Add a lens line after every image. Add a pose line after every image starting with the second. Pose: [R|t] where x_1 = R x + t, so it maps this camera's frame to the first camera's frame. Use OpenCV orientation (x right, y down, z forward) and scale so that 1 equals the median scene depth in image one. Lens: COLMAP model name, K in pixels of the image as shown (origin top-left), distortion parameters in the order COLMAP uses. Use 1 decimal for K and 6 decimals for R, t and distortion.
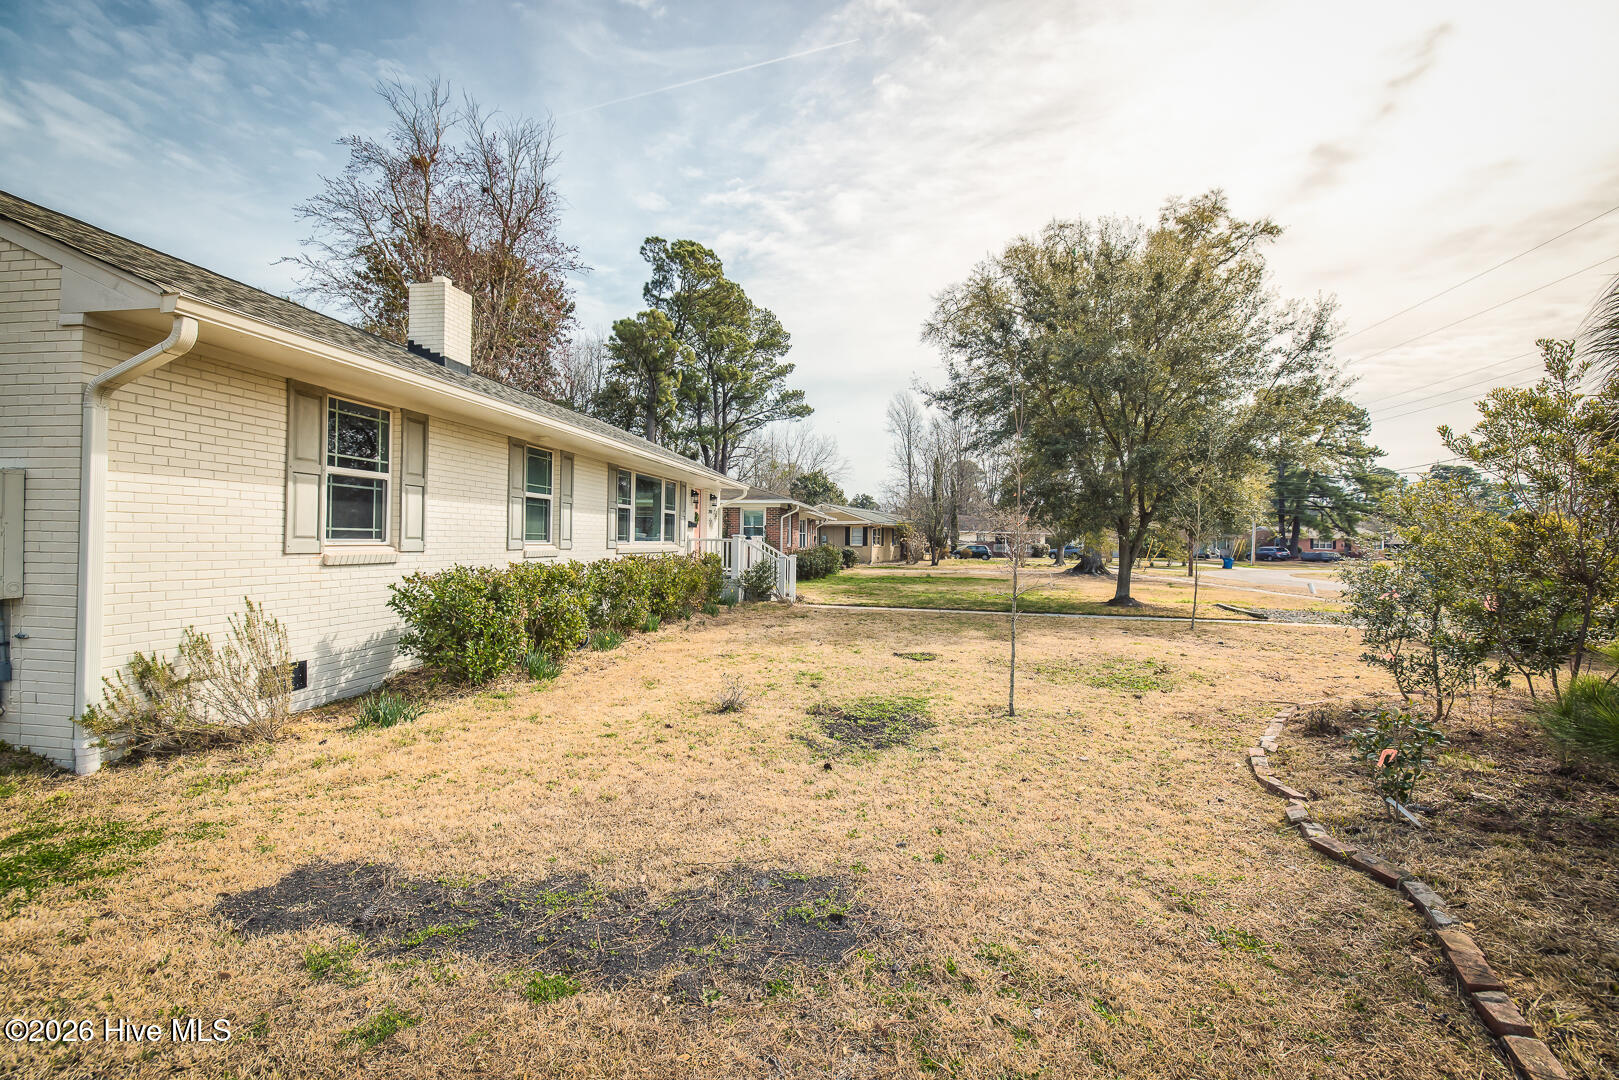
lens RADIAL K [[670.7, 0, 808.2], [0, 670.7, 531.6], [0, 0, 1]] dist [-0.005696, -0.000148]
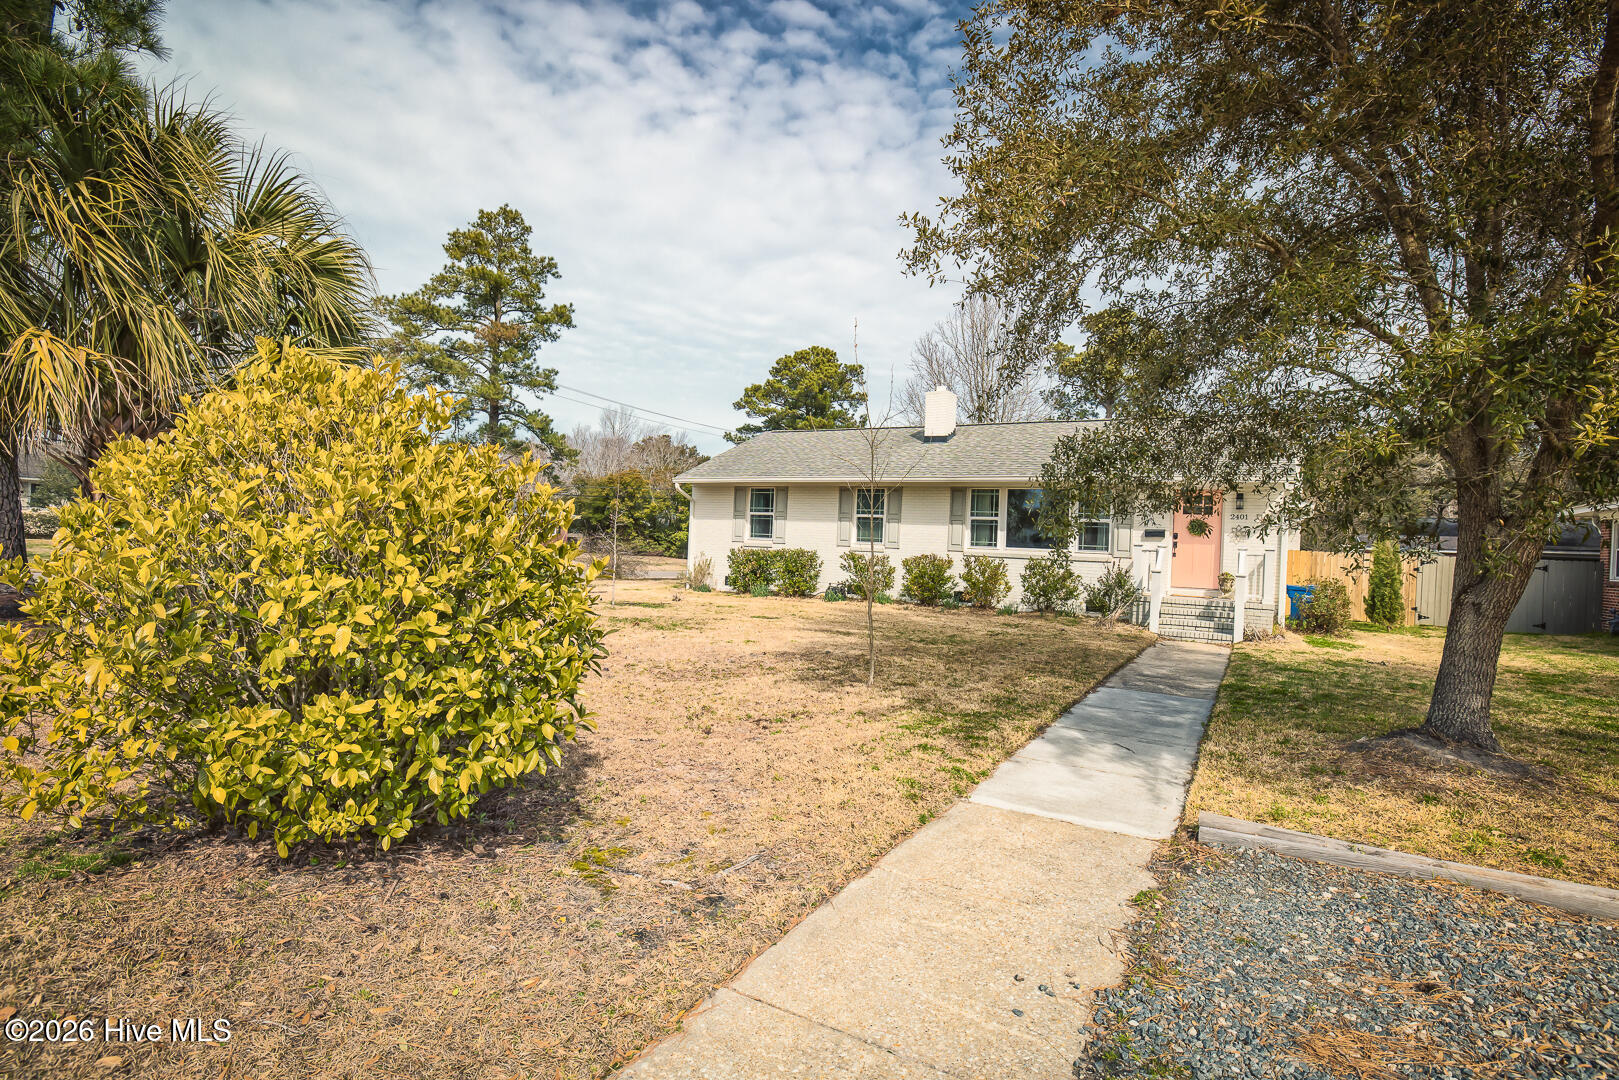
lens RADIAL K [[817.6, 0, 809.5], [0, 817.6, 540.0], [0, 0, 1]] dist [-0.003321, -0.000389]
pose [[-0.321030, -0.026716, -0.946692, 2.016070], [-0.029013, 0.999410, -0.018365, 0.062887], [0.946624, 0.021570, -0.321616, 1.881887]]
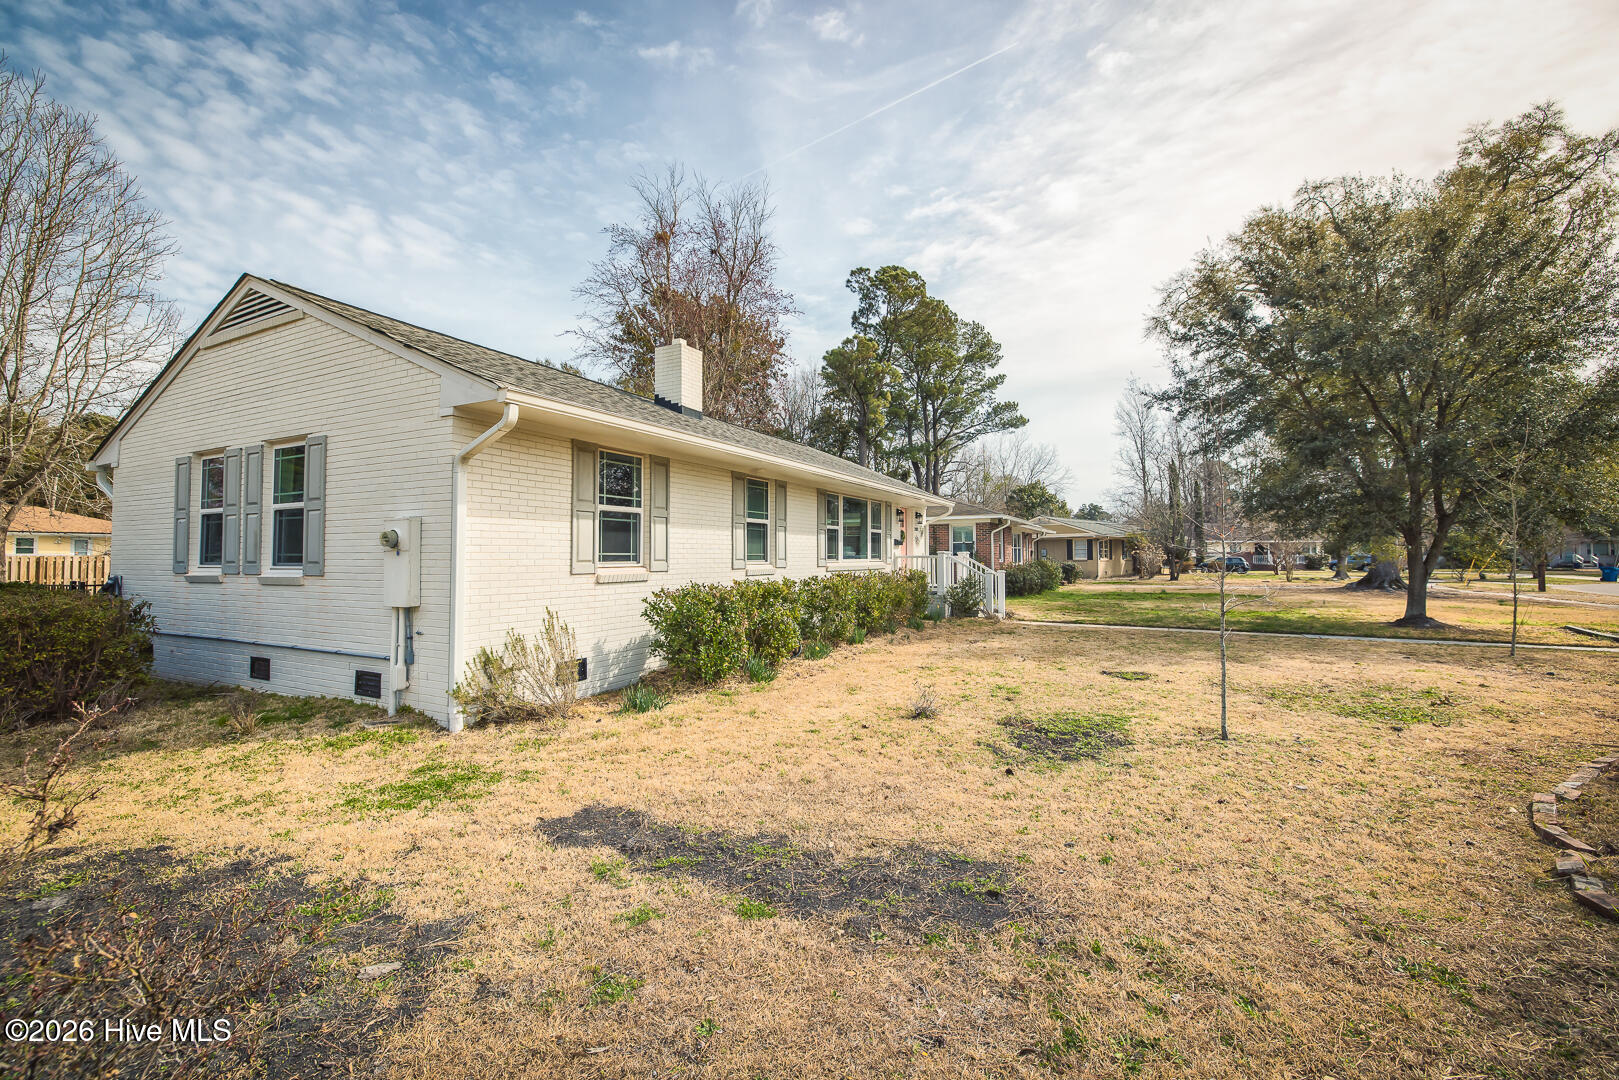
lens RADIAL K [[672.9, 0, 808.4], [0, 672.9, 522.0], [0, 0, 1]] dist [-0.009995, 0.000052]
pose [[0.949417, -0.033989, -0.312172, 0.043717], [0.021852, 0.998866, -0.042296, -0.001867], [0.313256, 0.033335, 0.949084, -0.067186]]
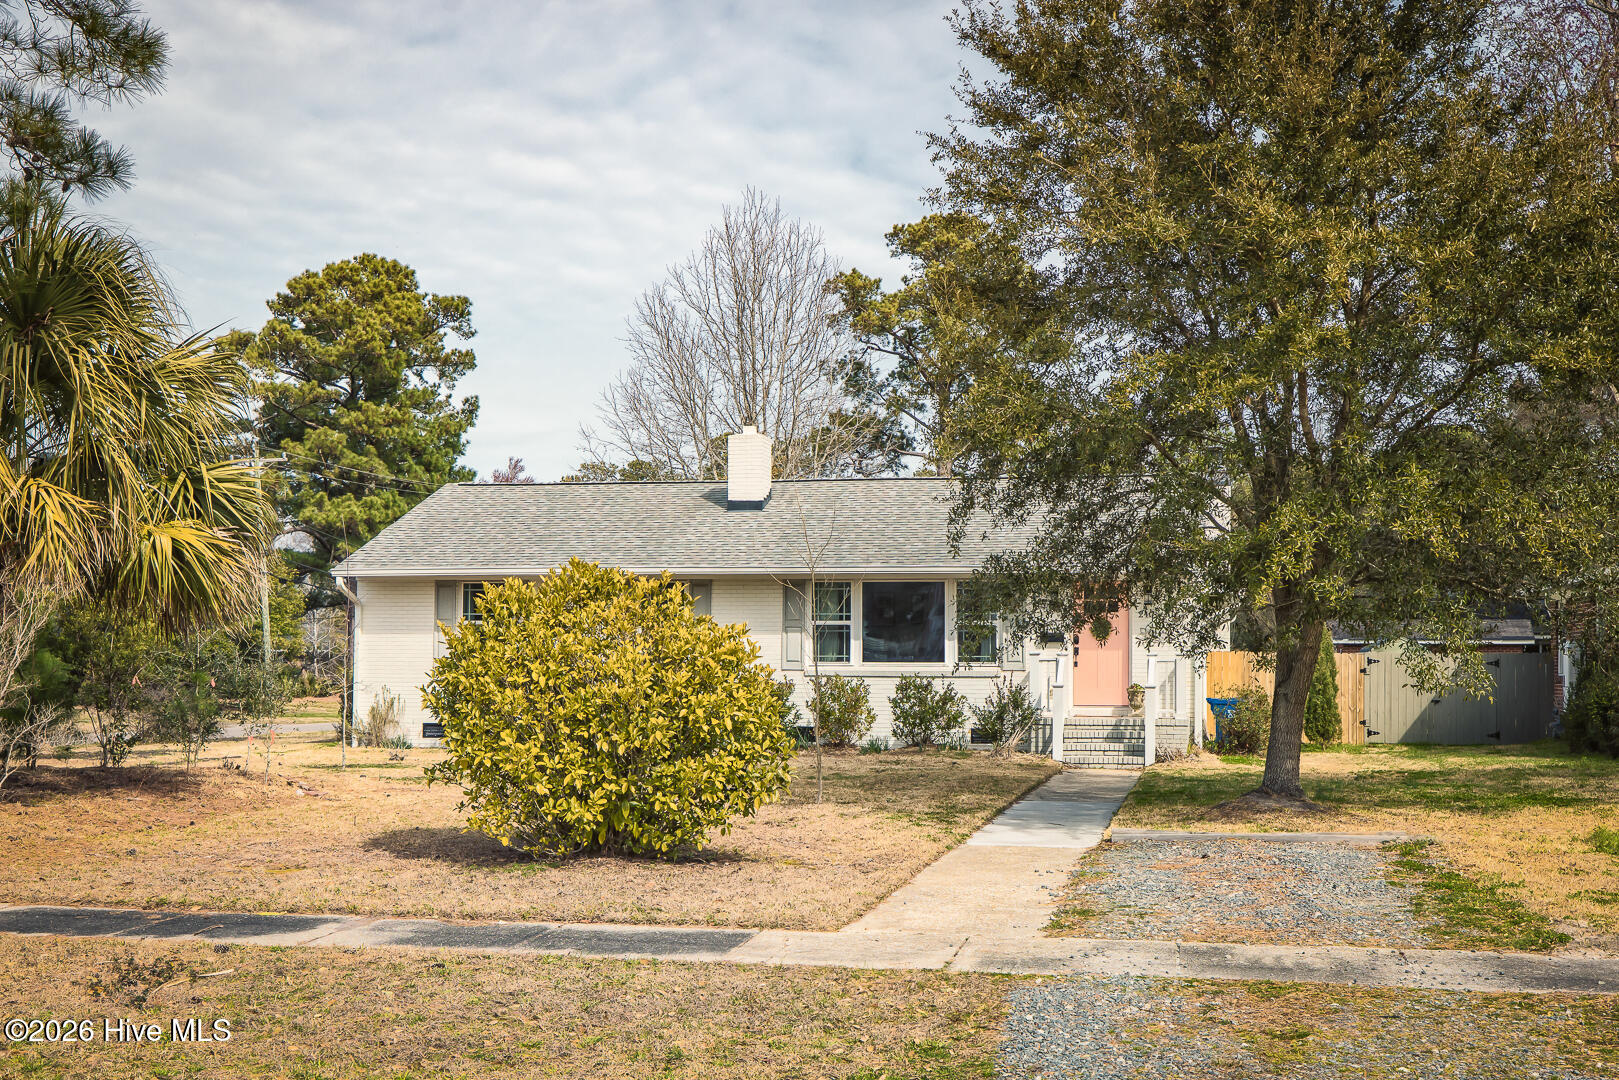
lens RADIAL K [[1819.0, 0, 956.5], [0, 1819.0, 584.4], [0, 0, 1]] dist [0.000863, -0.001157]
pose [[0.037347, -0.055051, -0.997785, 3.430296], [0.010686, 0.998446, -0.054688, 0.072078], [0.999245, -0.008620, 0.037878, 1.711124]]
